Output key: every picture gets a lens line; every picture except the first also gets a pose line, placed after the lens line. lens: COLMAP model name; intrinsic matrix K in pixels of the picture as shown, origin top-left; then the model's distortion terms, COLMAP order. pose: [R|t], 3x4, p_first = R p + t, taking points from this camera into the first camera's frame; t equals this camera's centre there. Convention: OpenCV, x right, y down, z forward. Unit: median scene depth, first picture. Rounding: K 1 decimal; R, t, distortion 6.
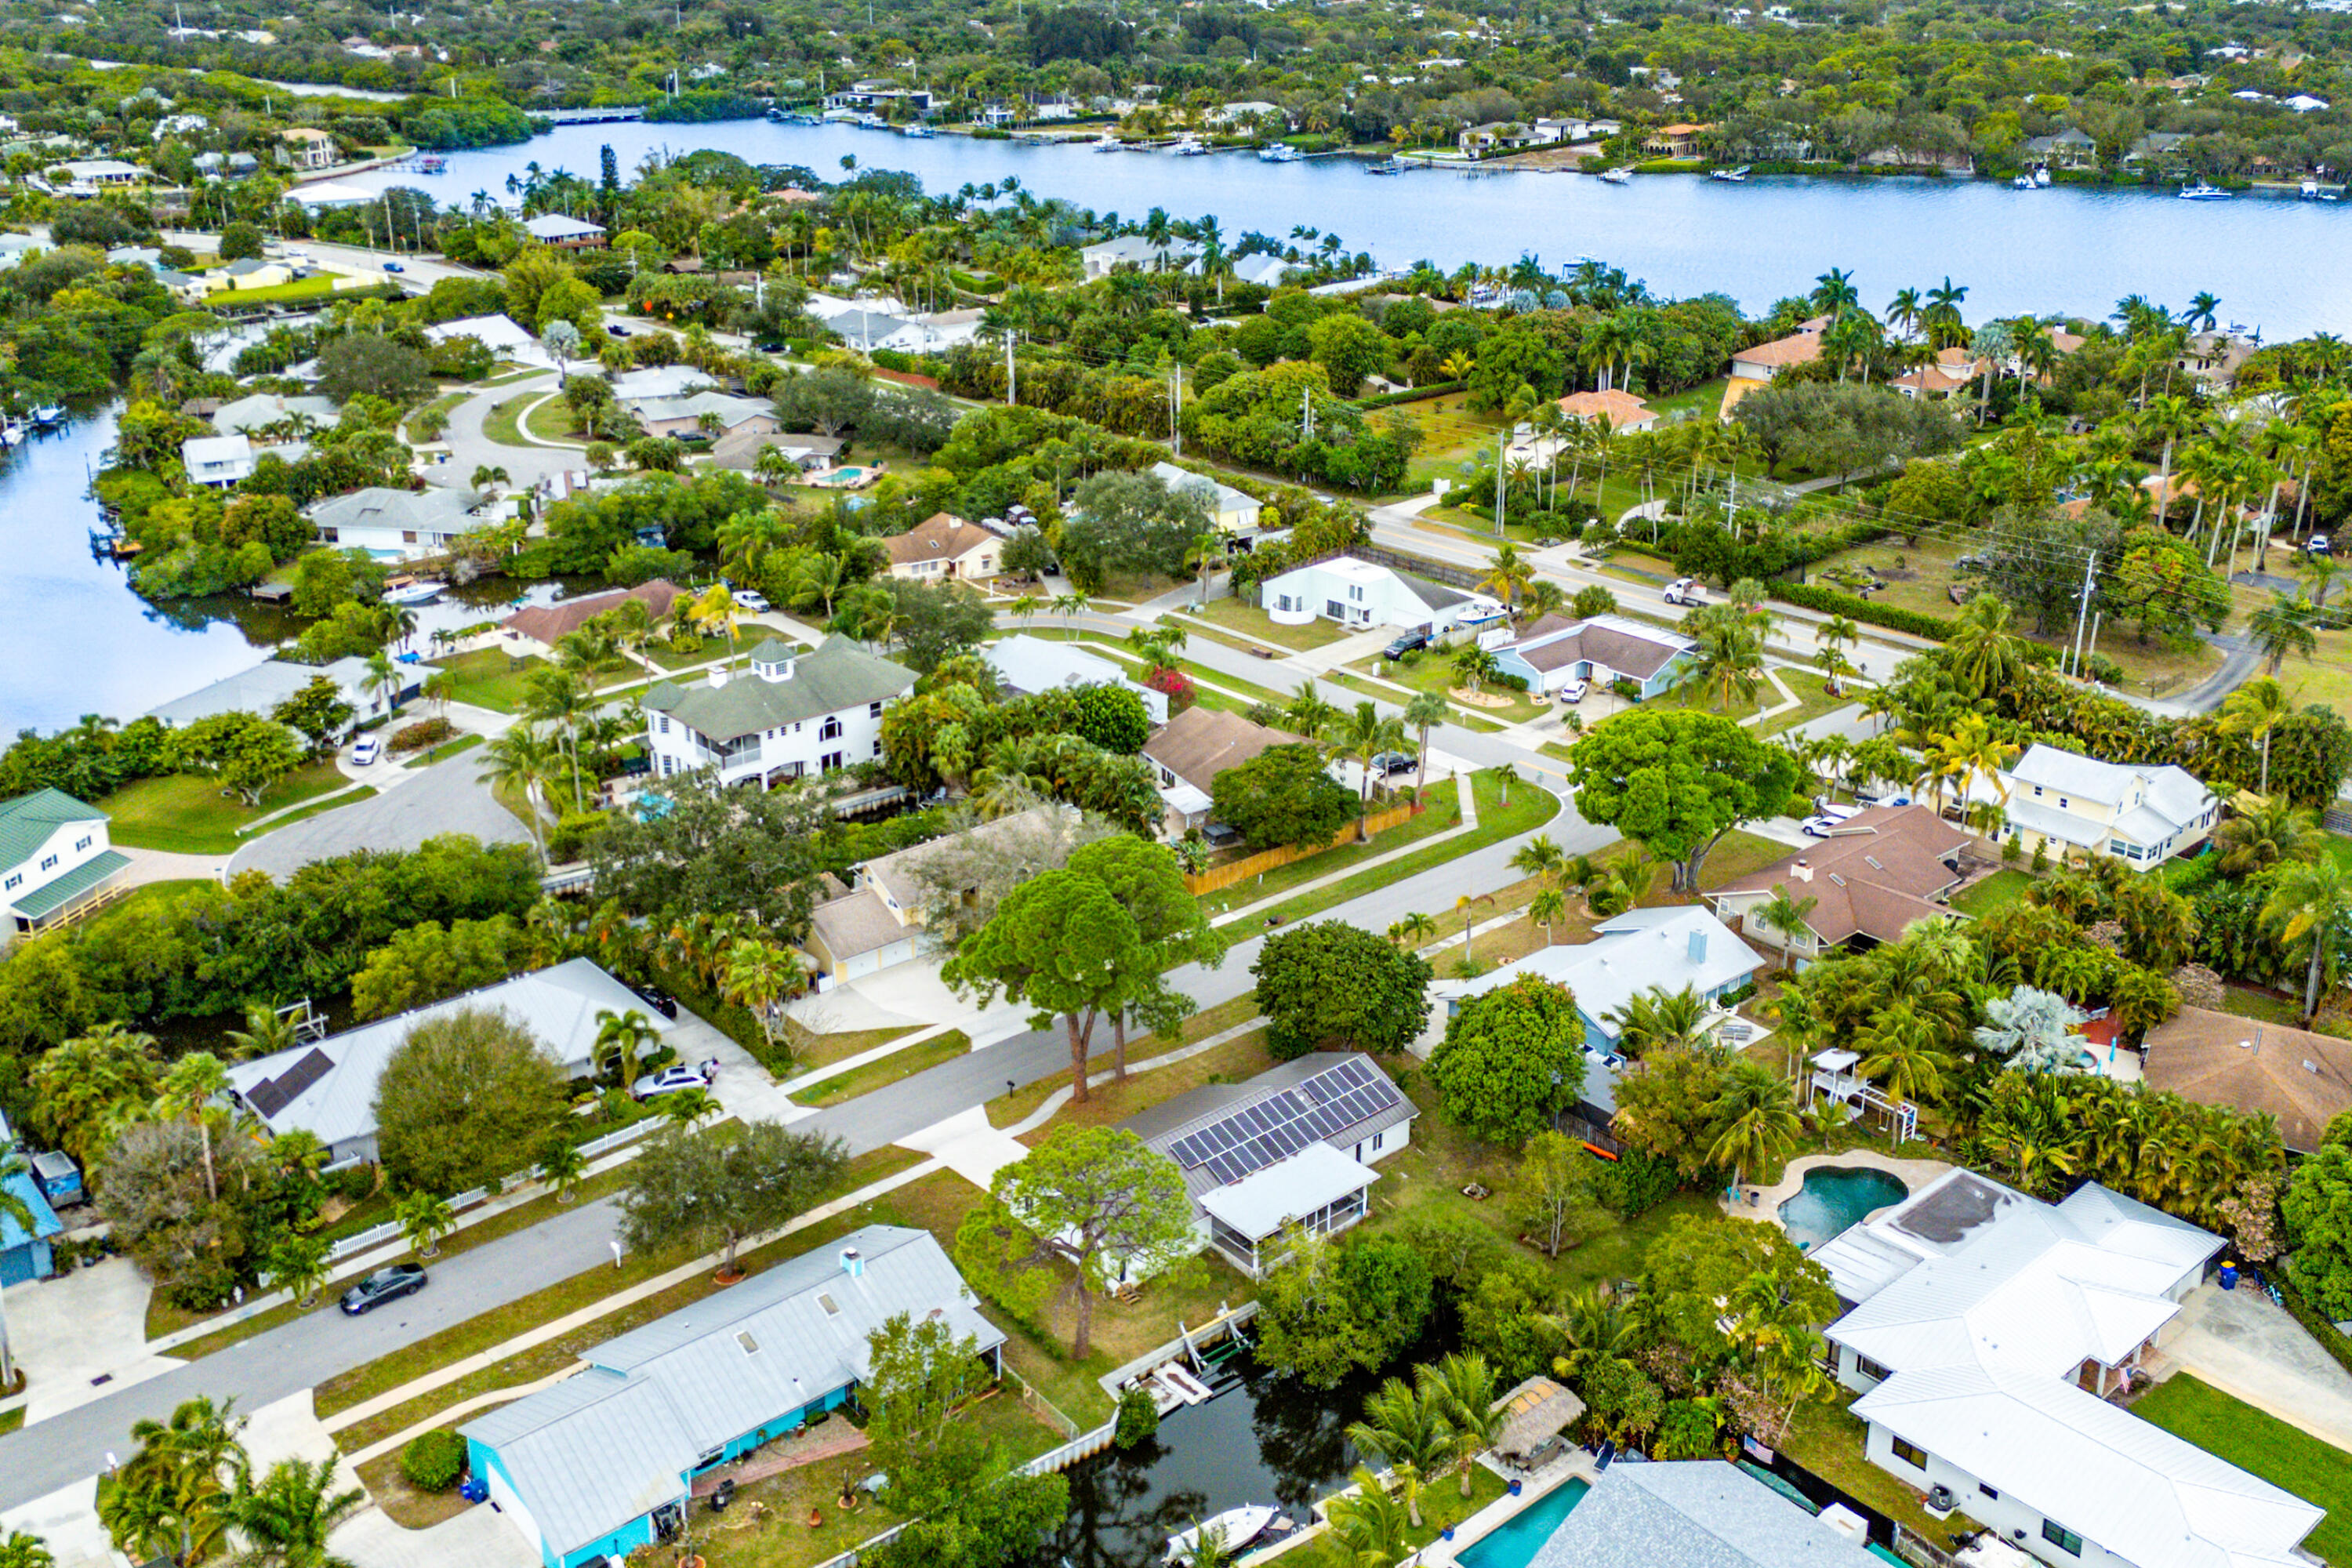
lens RADIAL K [[1750.7, 0, 1120.1], [0, 1750.7, 776.9], [0, 0, 1]] dist [0.146673, -0.336716]
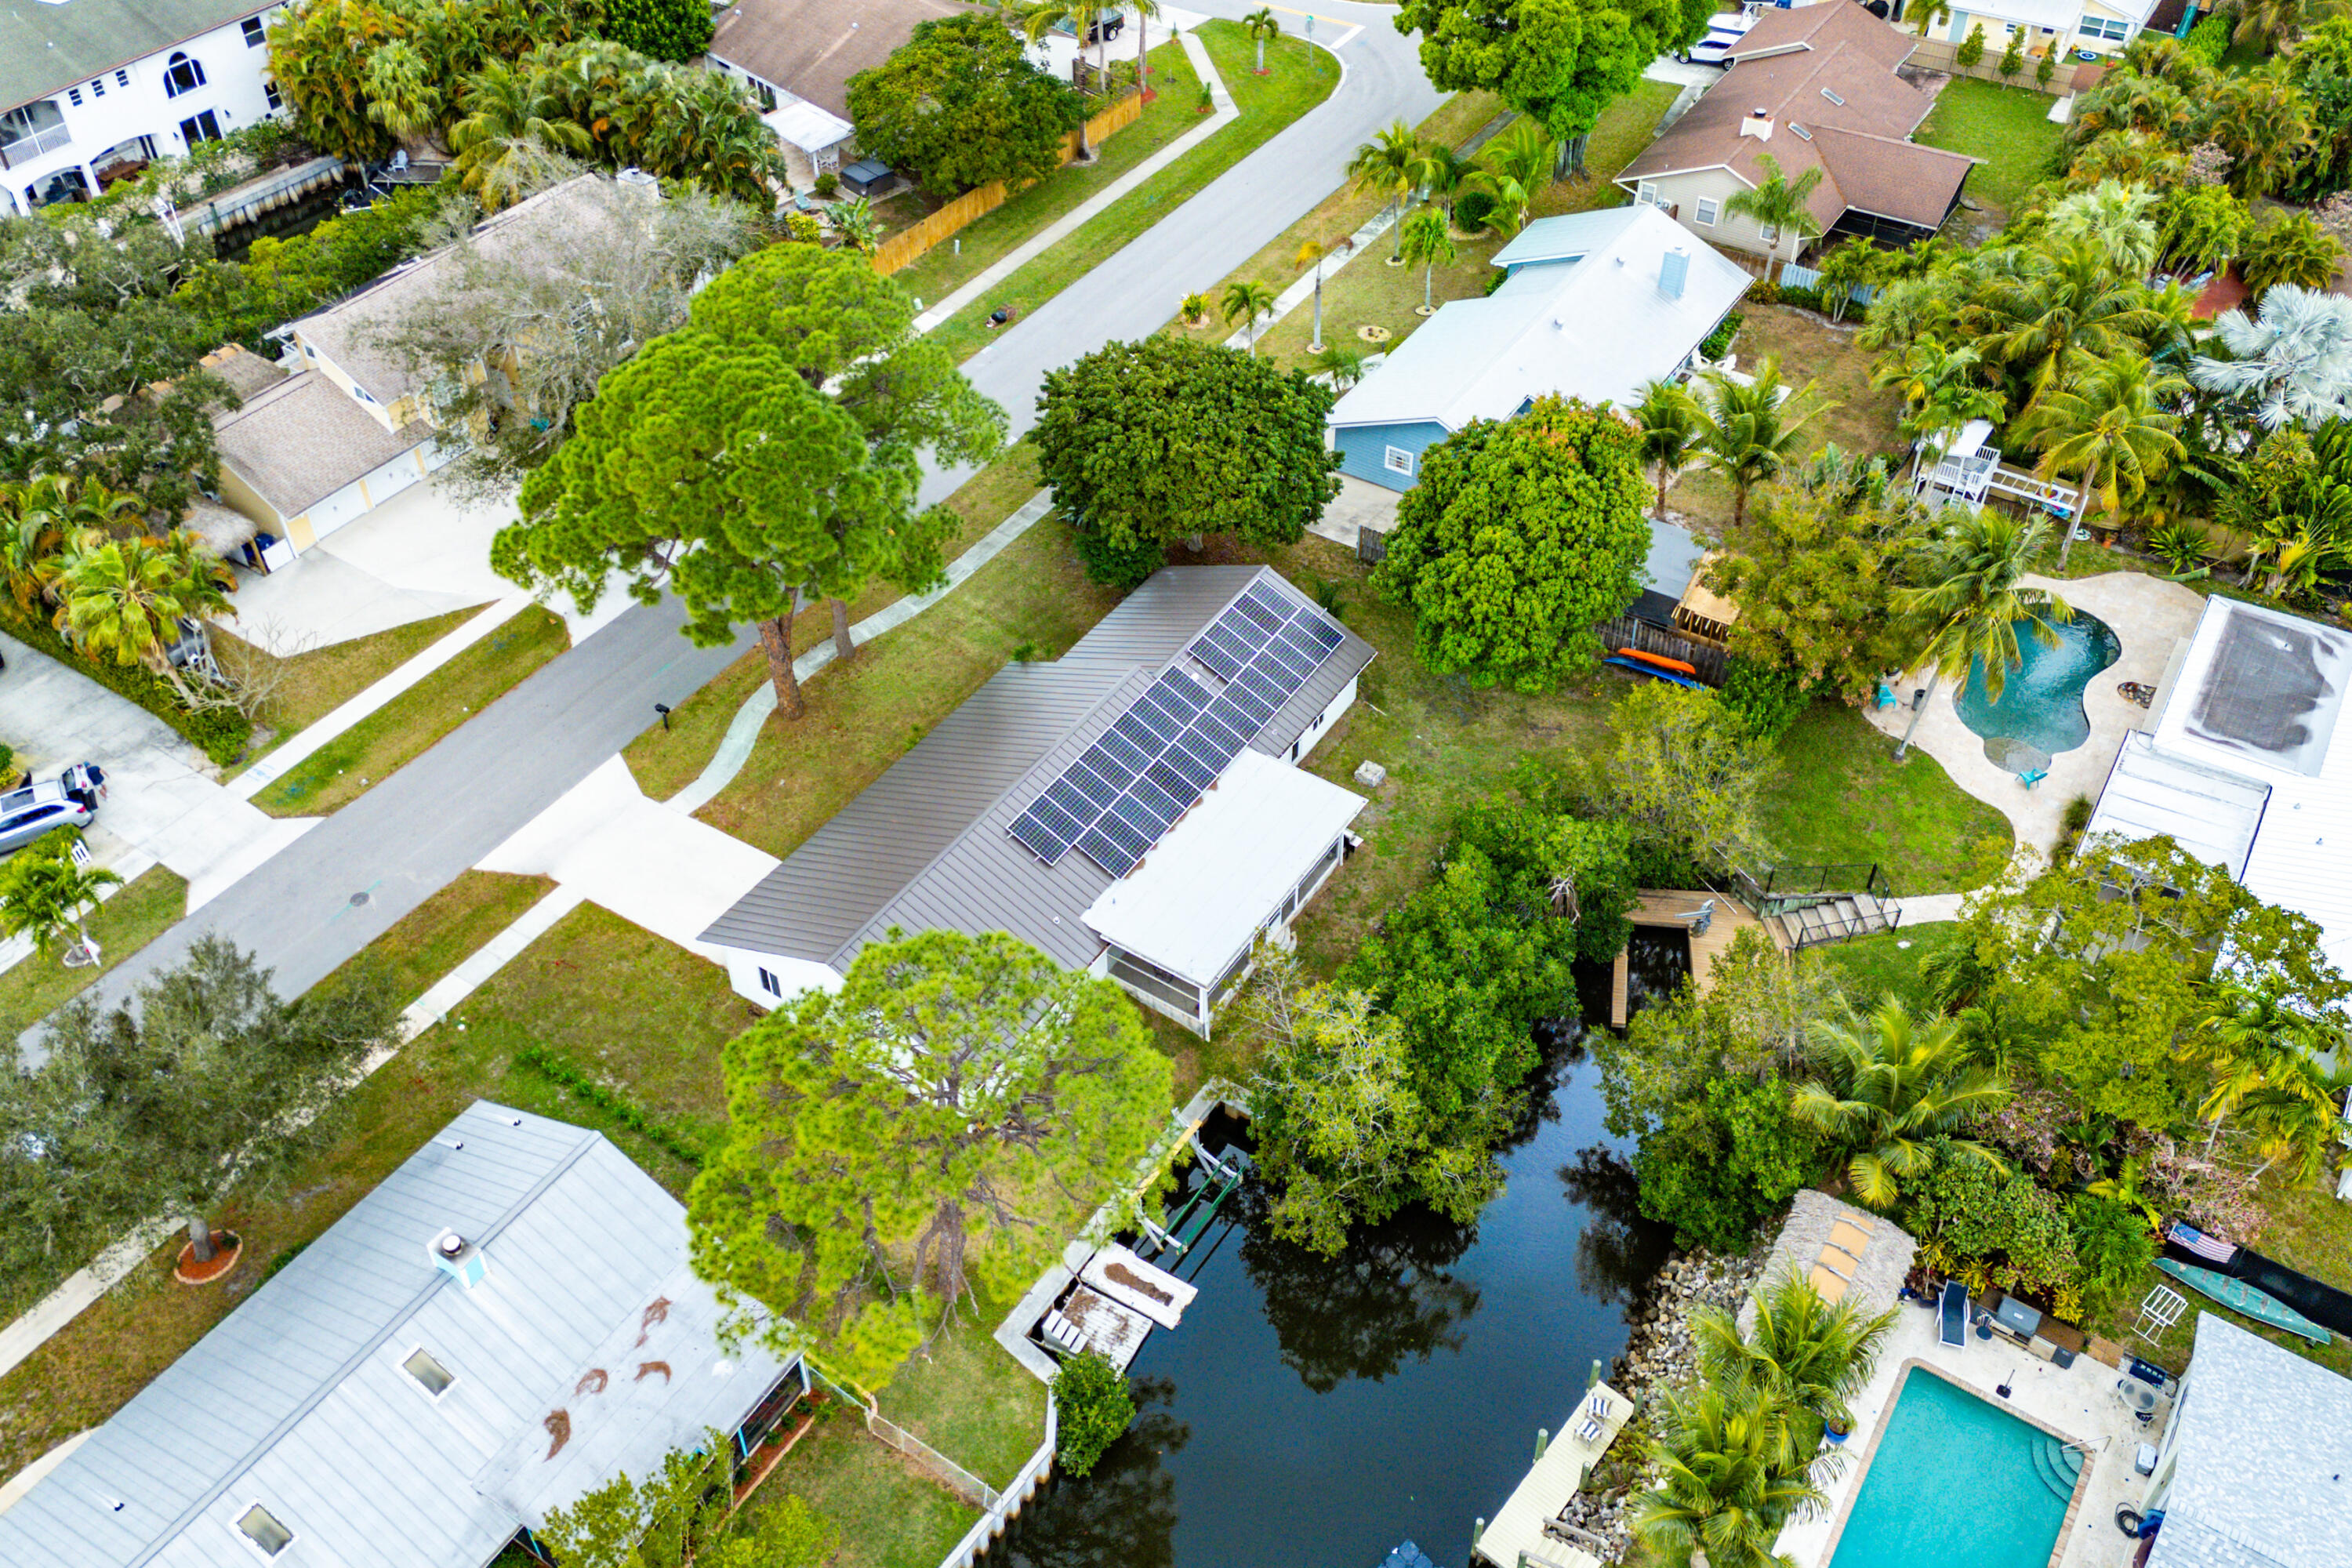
lens RADIAL K [[1816.0, 0, 1146.8], [0, 1816.0, 660.1], [0, 0, 1]] dist [0.067920, -0.062652]
pose [[0.956420, -0.196563, 0.215926, -0.027792], [0.115853, 0.934240, 0.337305, -0.017642], [-0.268028, -0.297589, 0.916298, 0.317737]]
